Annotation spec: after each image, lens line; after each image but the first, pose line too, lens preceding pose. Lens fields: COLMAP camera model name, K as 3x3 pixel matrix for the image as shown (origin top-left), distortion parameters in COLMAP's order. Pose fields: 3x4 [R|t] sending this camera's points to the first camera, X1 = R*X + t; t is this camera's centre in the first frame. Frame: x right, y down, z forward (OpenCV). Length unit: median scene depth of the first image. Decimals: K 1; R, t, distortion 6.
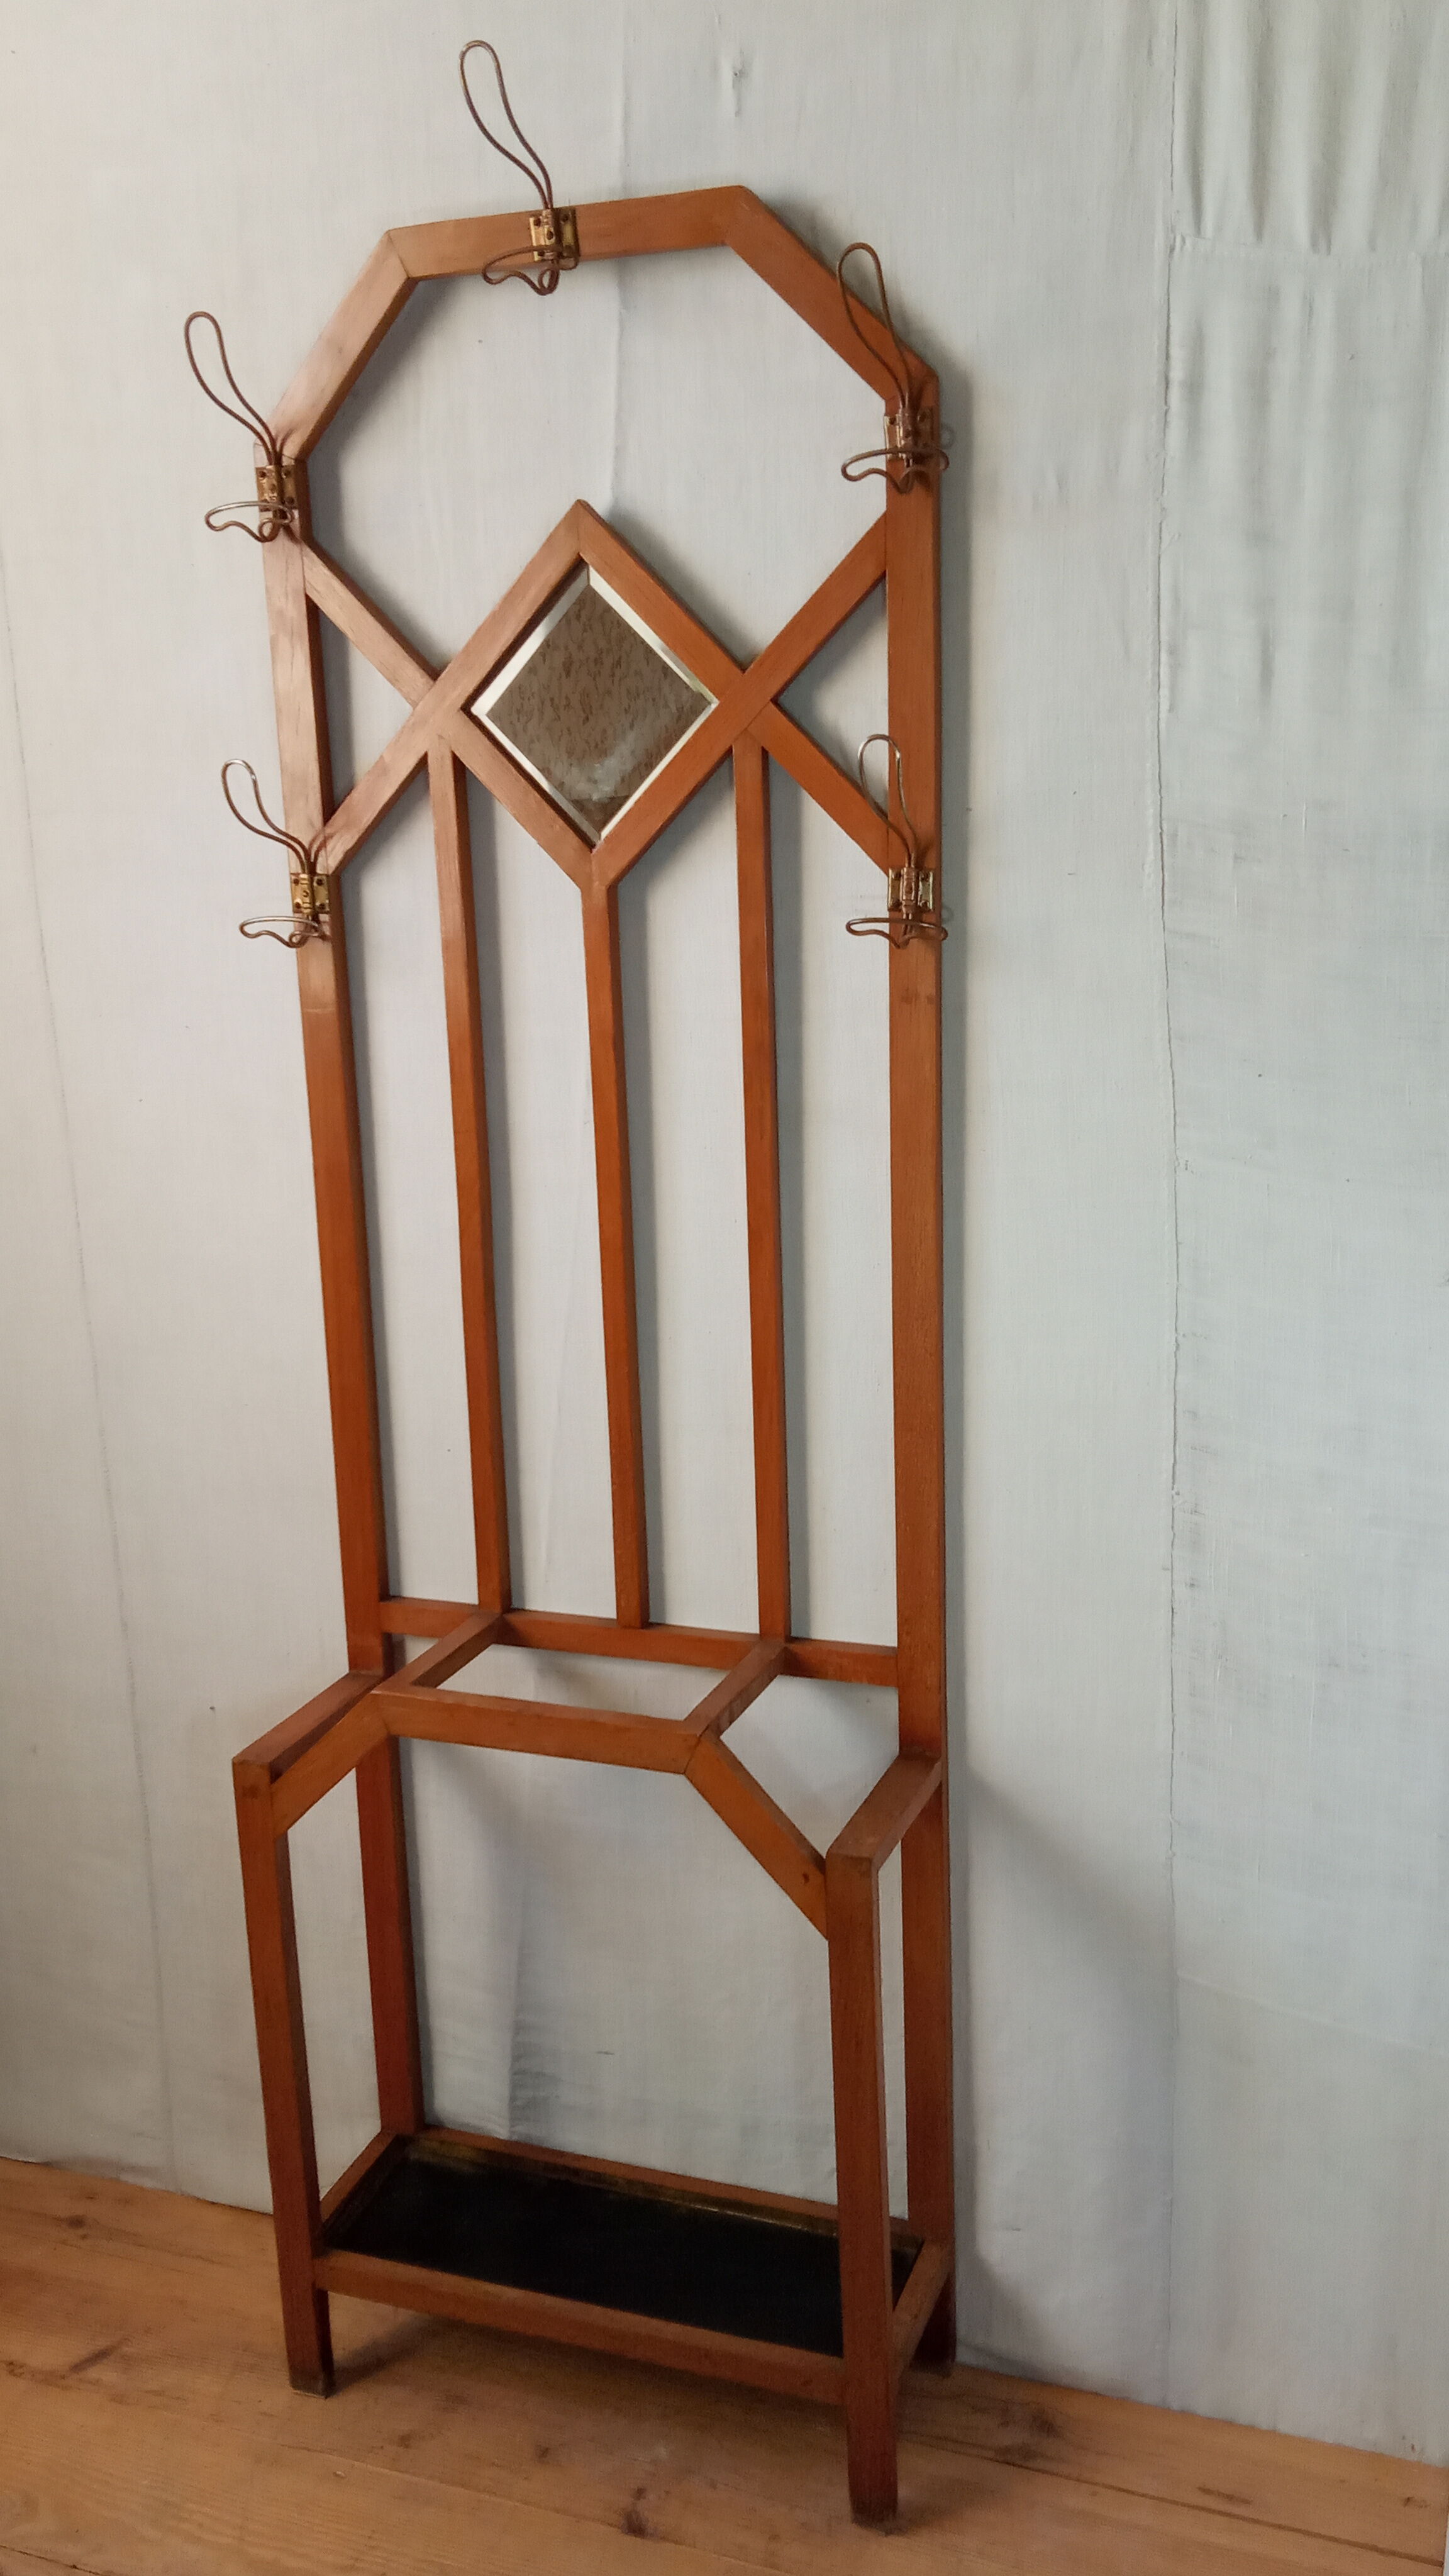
lens RADIAL K [[2287.4, 0, 734.1], [0, 2287.4, 1273.1], [0, 0, 1]] dist [0.031747, -0.015045]
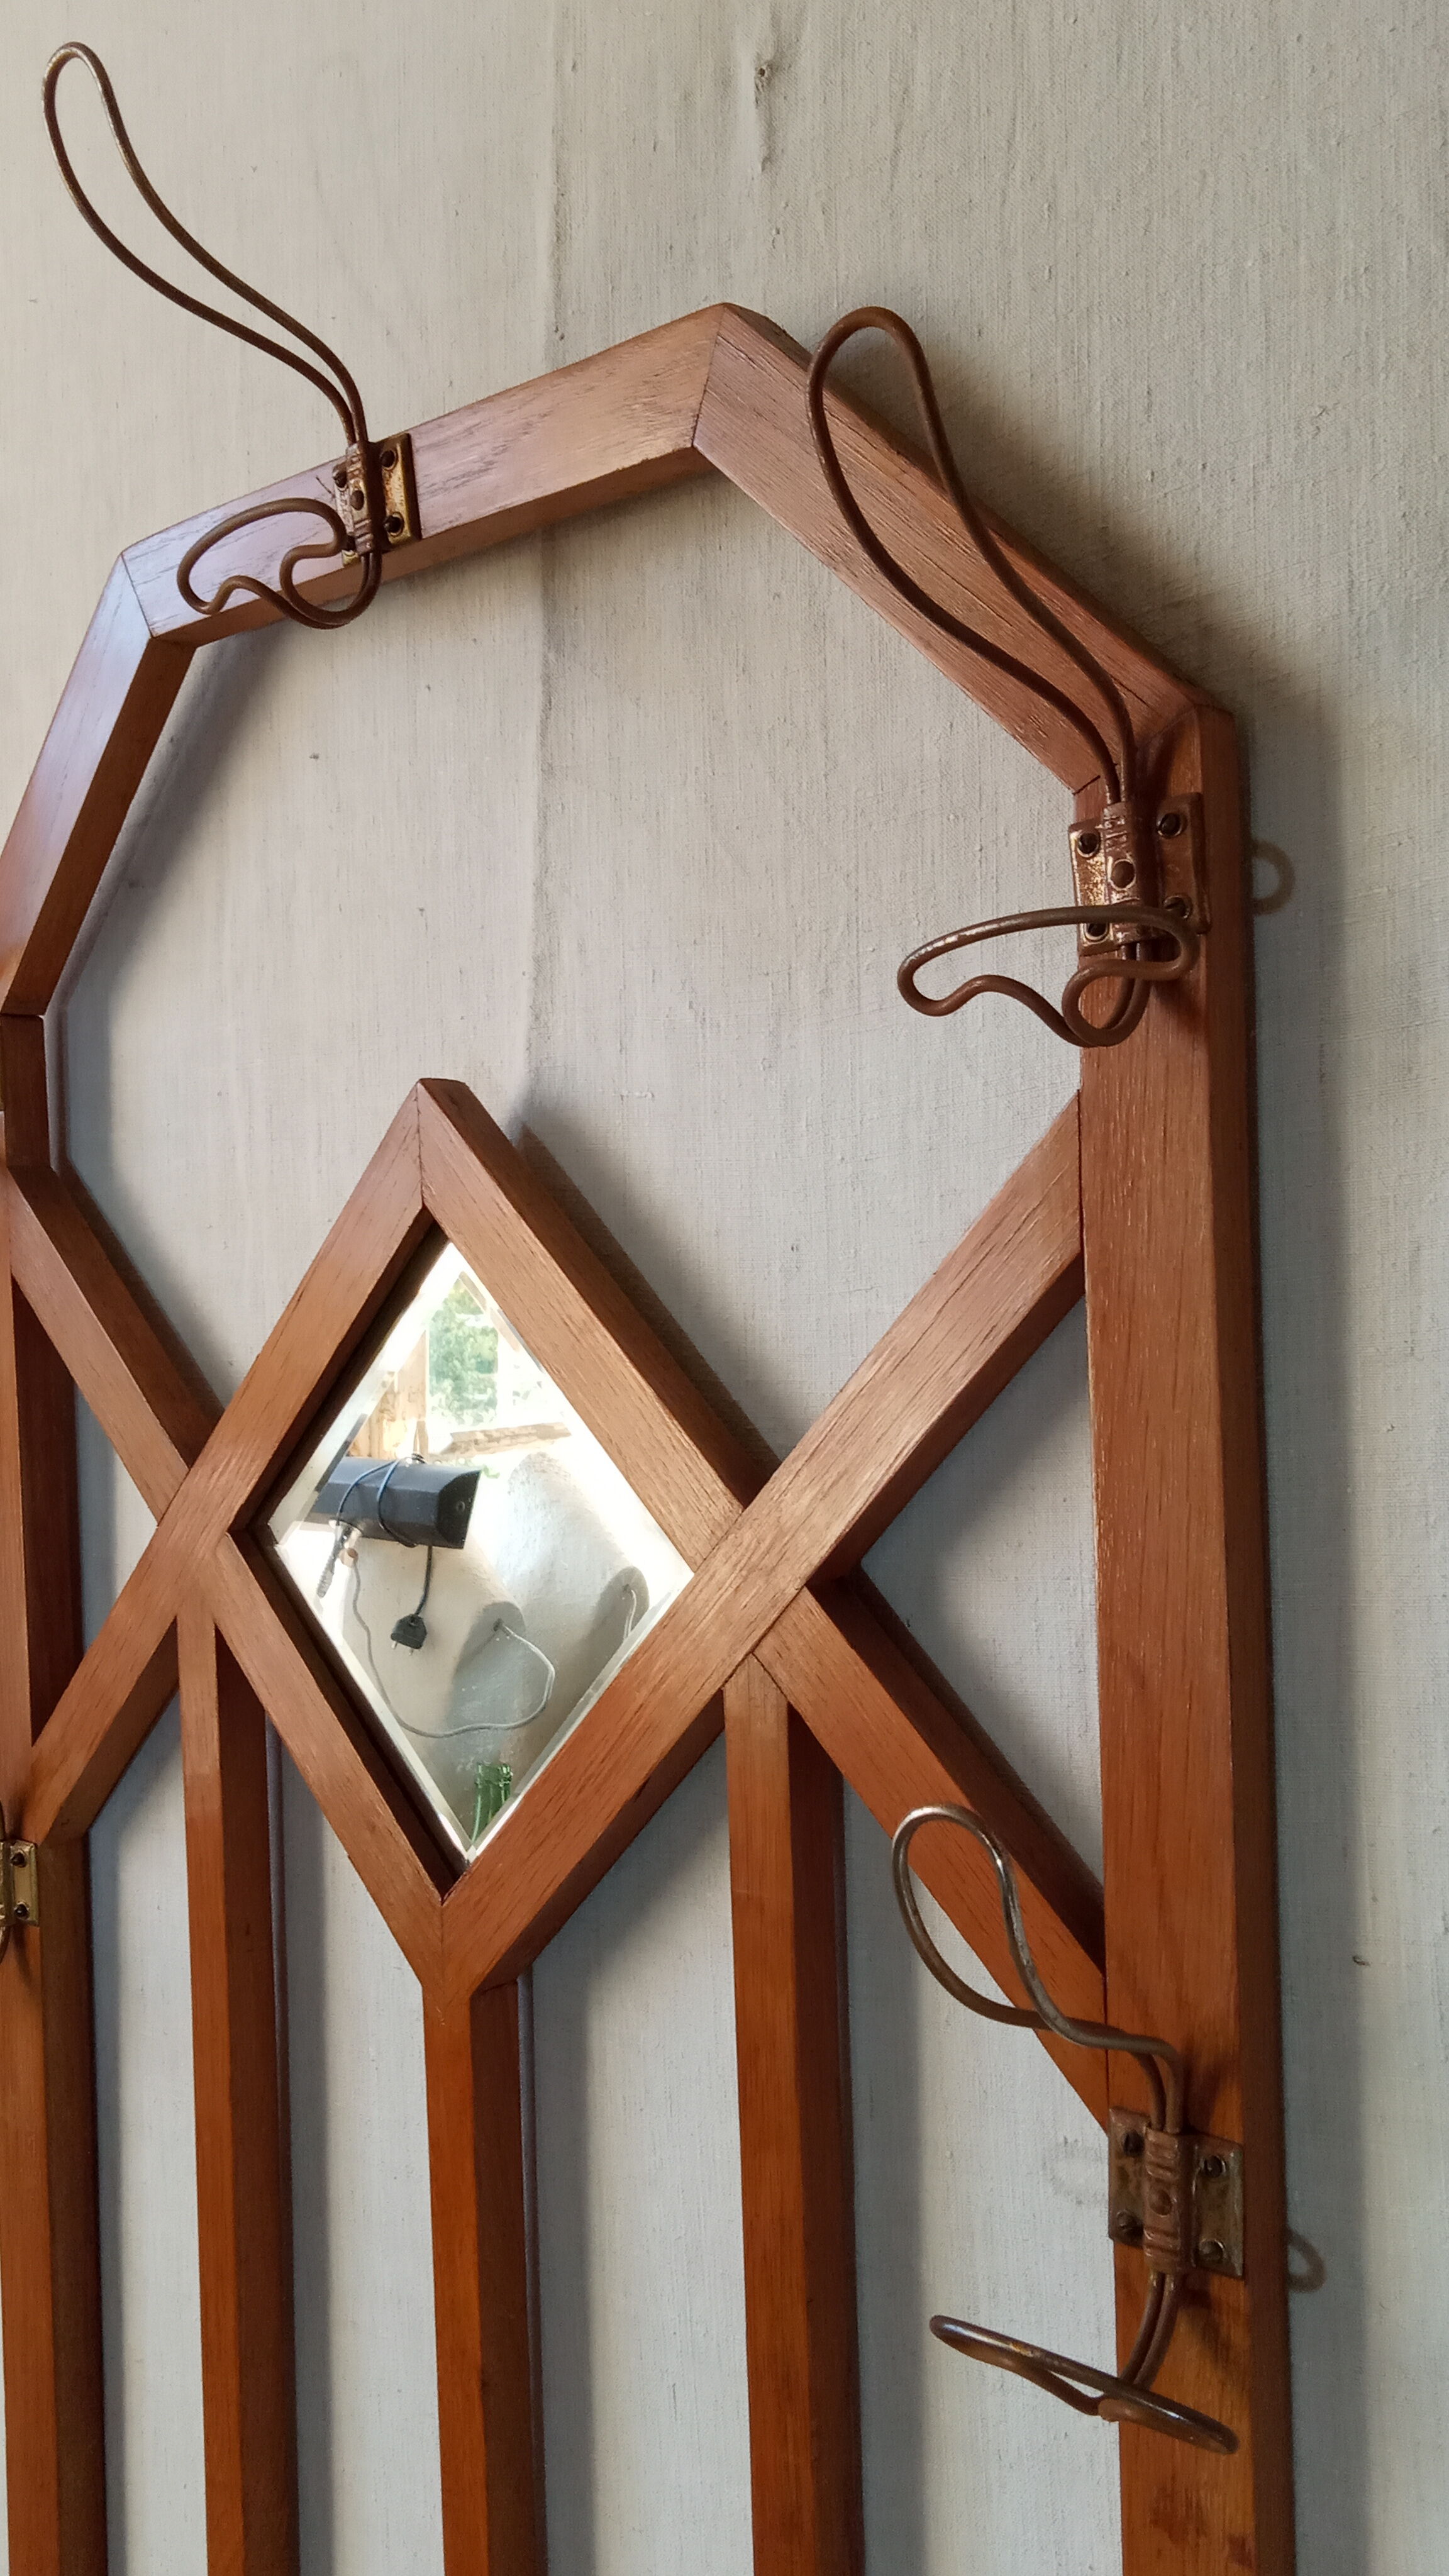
lens RADIAL K [[2170.0, 0, 724.5], [0, 2170.0, 1288.0], [0, 0, 1]] dist [0.011984, 0.000200]
pose [[0.940327, 0.013292, -0.340012, 0.112306], [-0.087907, 0.974805, -0.205005, -0.208578], [0.328721, 0.222661, 0.917804, 0.618218]]
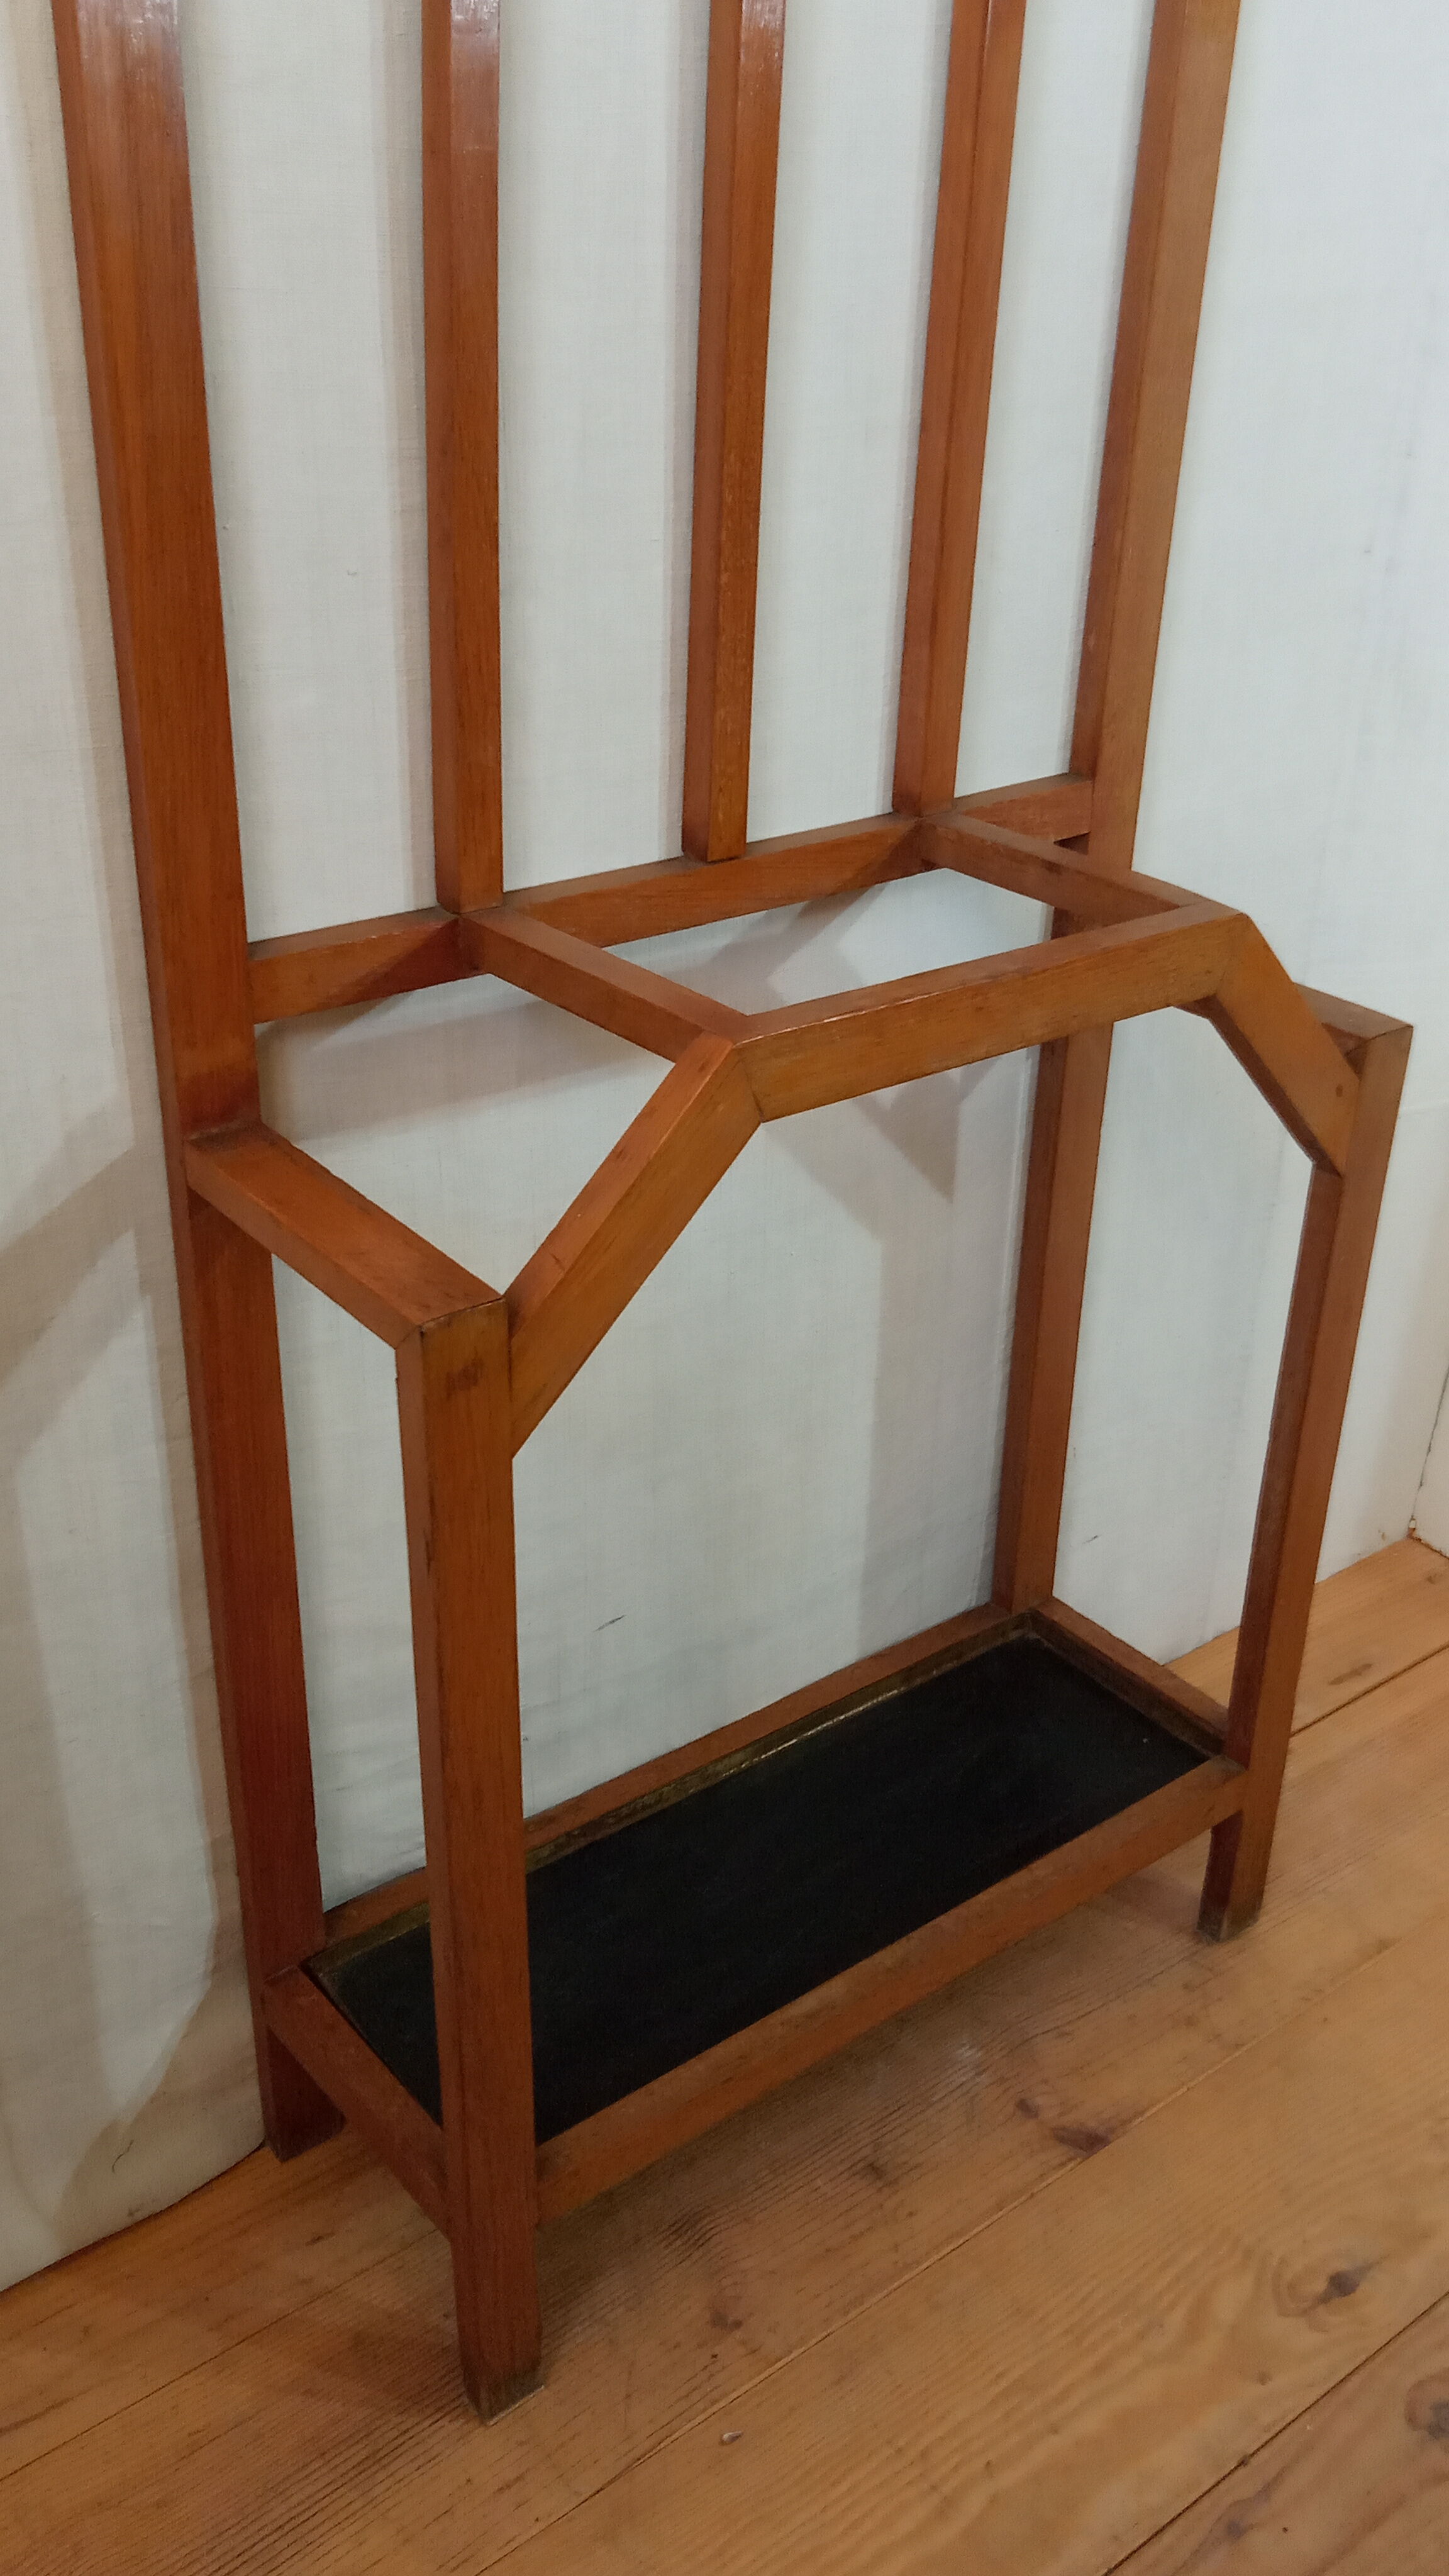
lens RADIAL K [[2287.4, 0, 734.1], [0, 2287.4, 1273.1], [0, 0, 1]] dist [0.031747, -0.015045]
pose [[0.525857, -0.352746, 0.773980, -0.525136], [0.149815, 0.934137, 0.323951, 0.074228], [-0.837276, -0.054398, 0.544069, 0.732335]]
